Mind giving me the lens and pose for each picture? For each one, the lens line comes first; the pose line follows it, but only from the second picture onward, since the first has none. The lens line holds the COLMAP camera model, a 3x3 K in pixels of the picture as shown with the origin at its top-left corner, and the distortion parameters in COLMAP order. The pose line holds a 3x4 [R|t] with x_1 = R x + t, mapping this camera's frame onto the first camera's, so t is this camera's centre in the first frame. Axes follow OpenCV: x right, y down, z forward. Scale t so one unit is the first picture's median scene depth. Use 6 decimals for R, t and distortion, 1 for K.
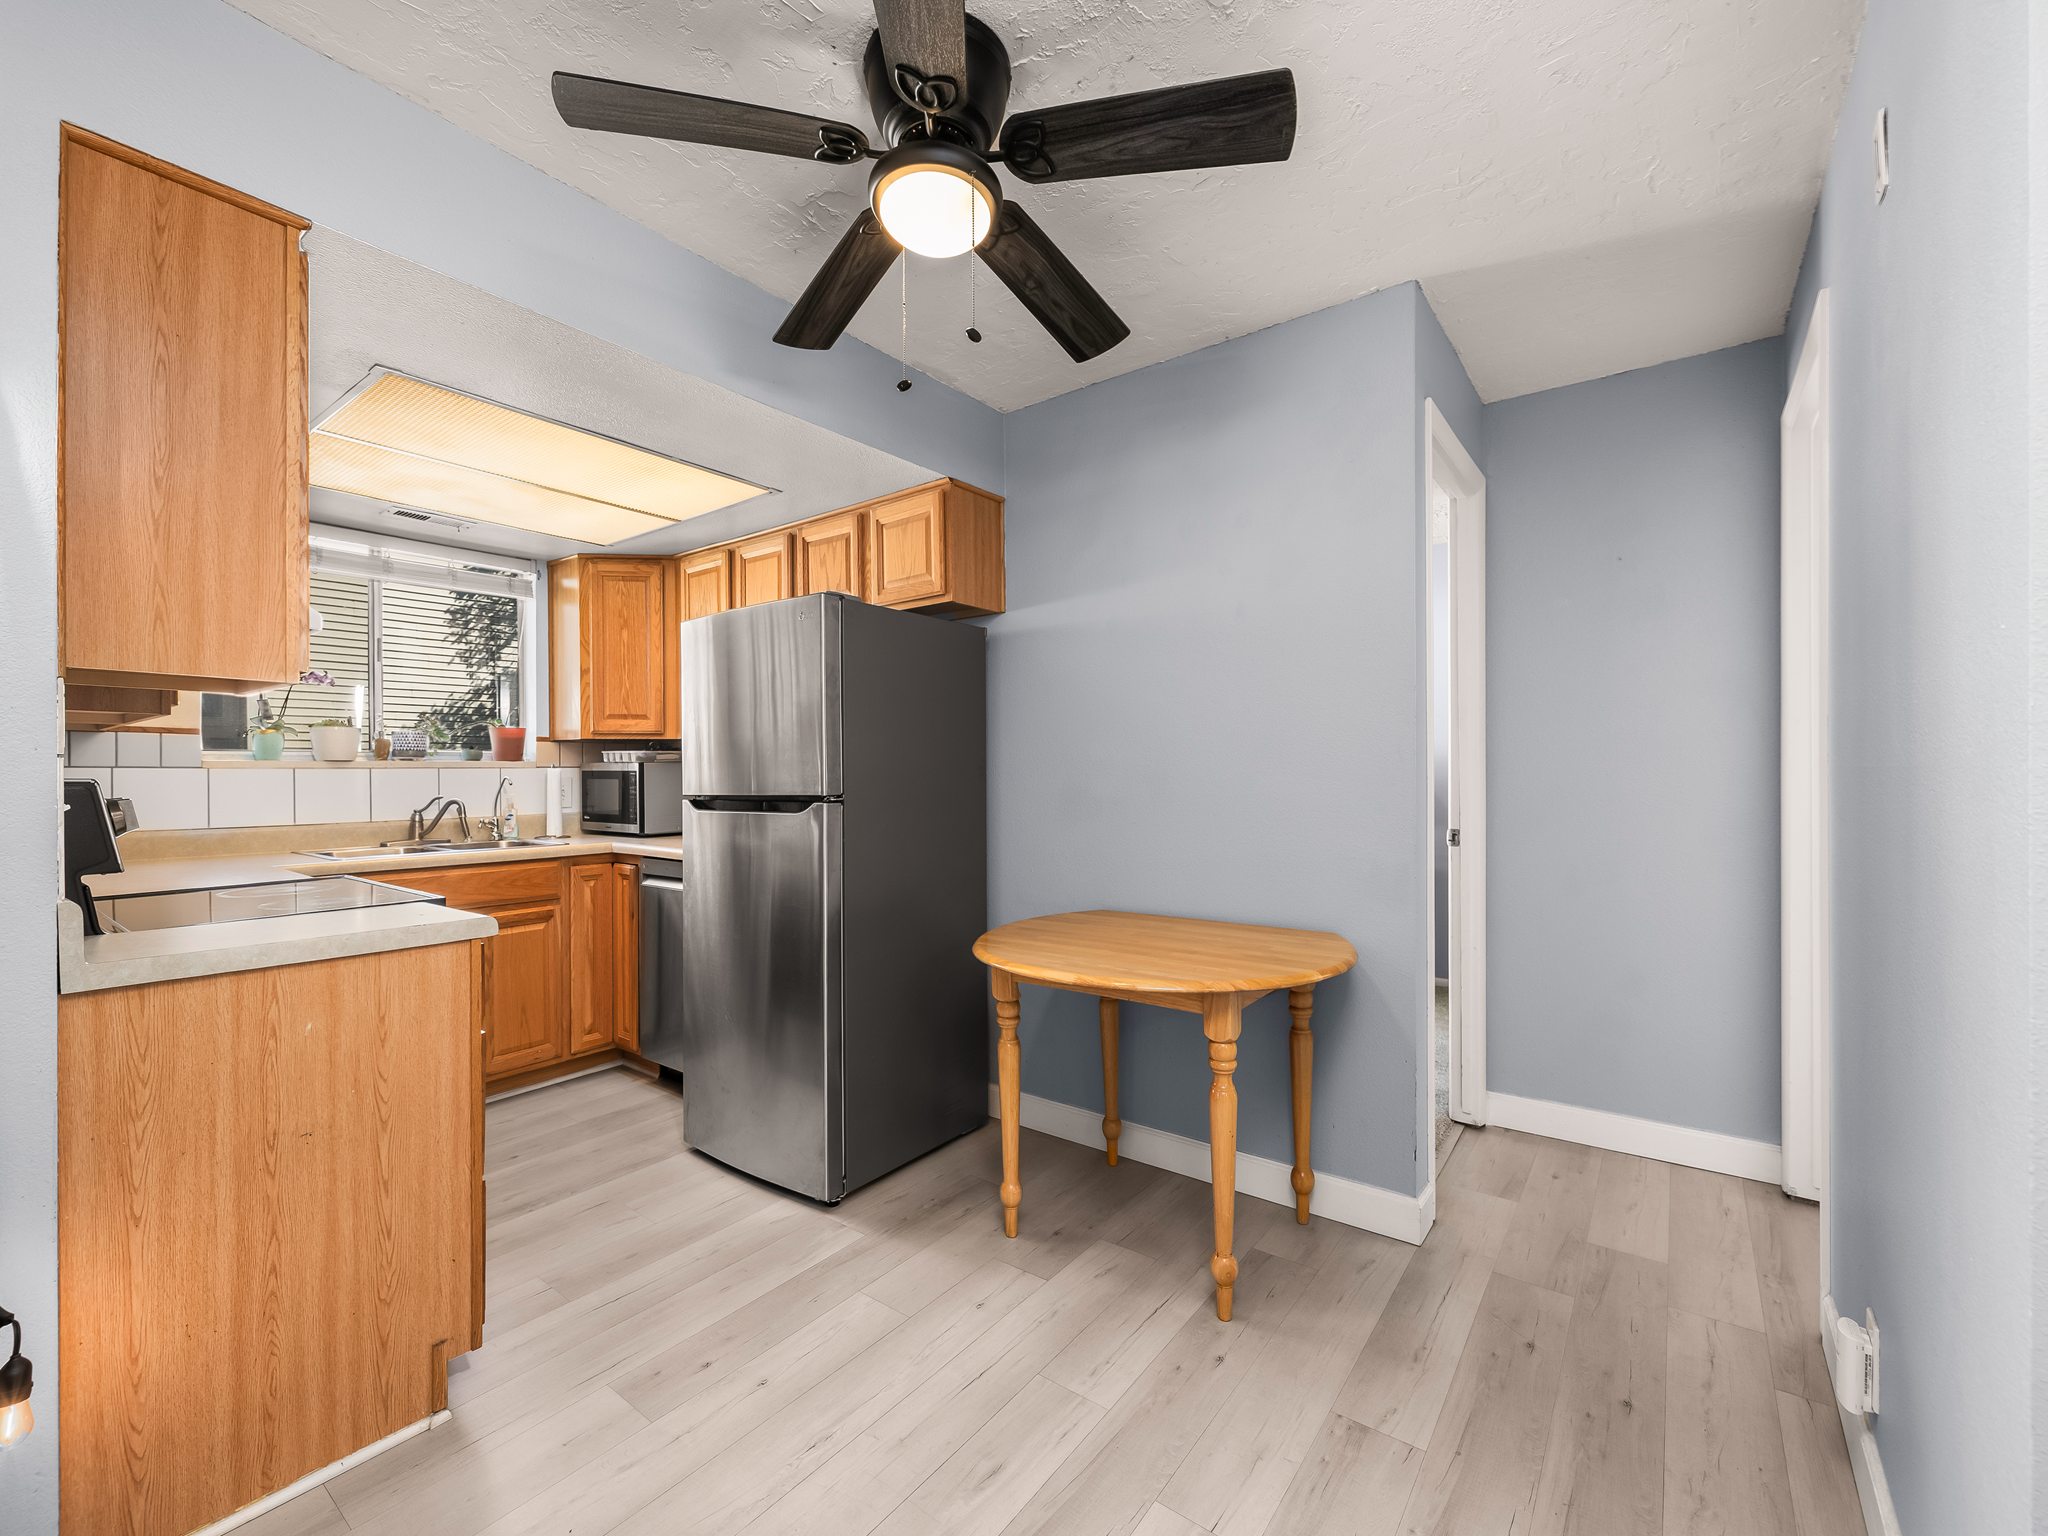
lens RADIAL K [[857.5, 0, 1020.9], [0, 857.5, 774.3], [0, 0, 1]] dist [-0.001791, 0.000051]
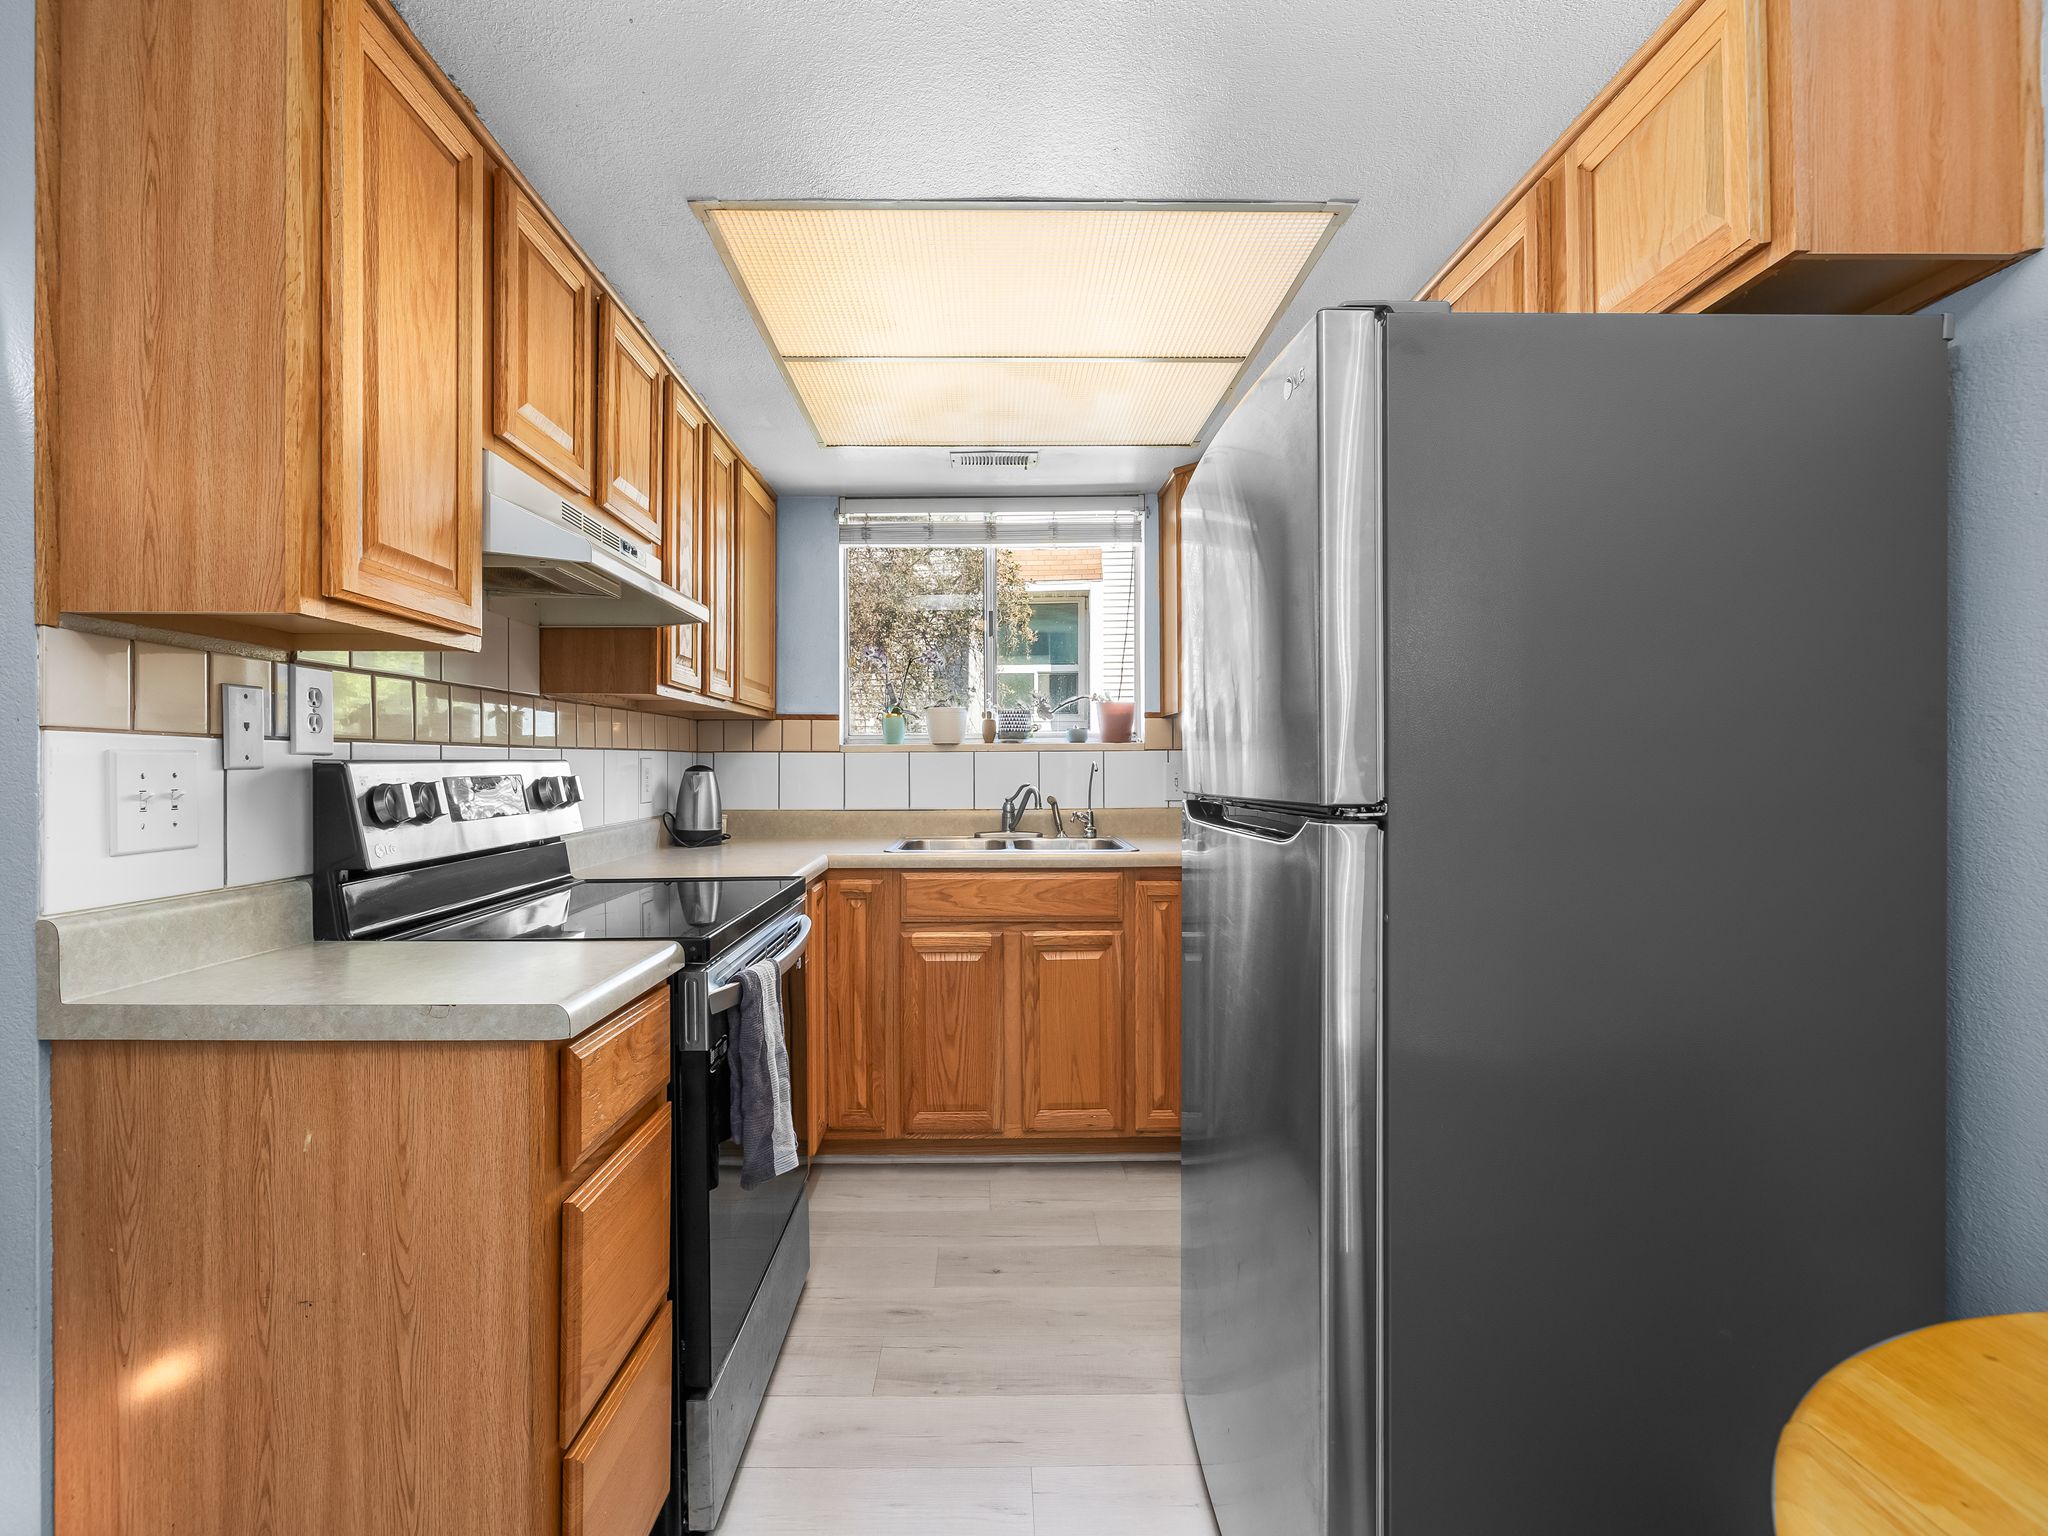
lens RADIAL K [[857.5, 0, 1003.5], [0, 857.5, 767.4], [0, 0, 1]] dist [-0.001791, 0.000051]
pose [[0.603010, 0.006149, -0.797710, 0.006542], [-0.000509, 0.999973, 0.007324, 0.006636], [0.797733, -0.004011, 0.602997, 1.048957]]
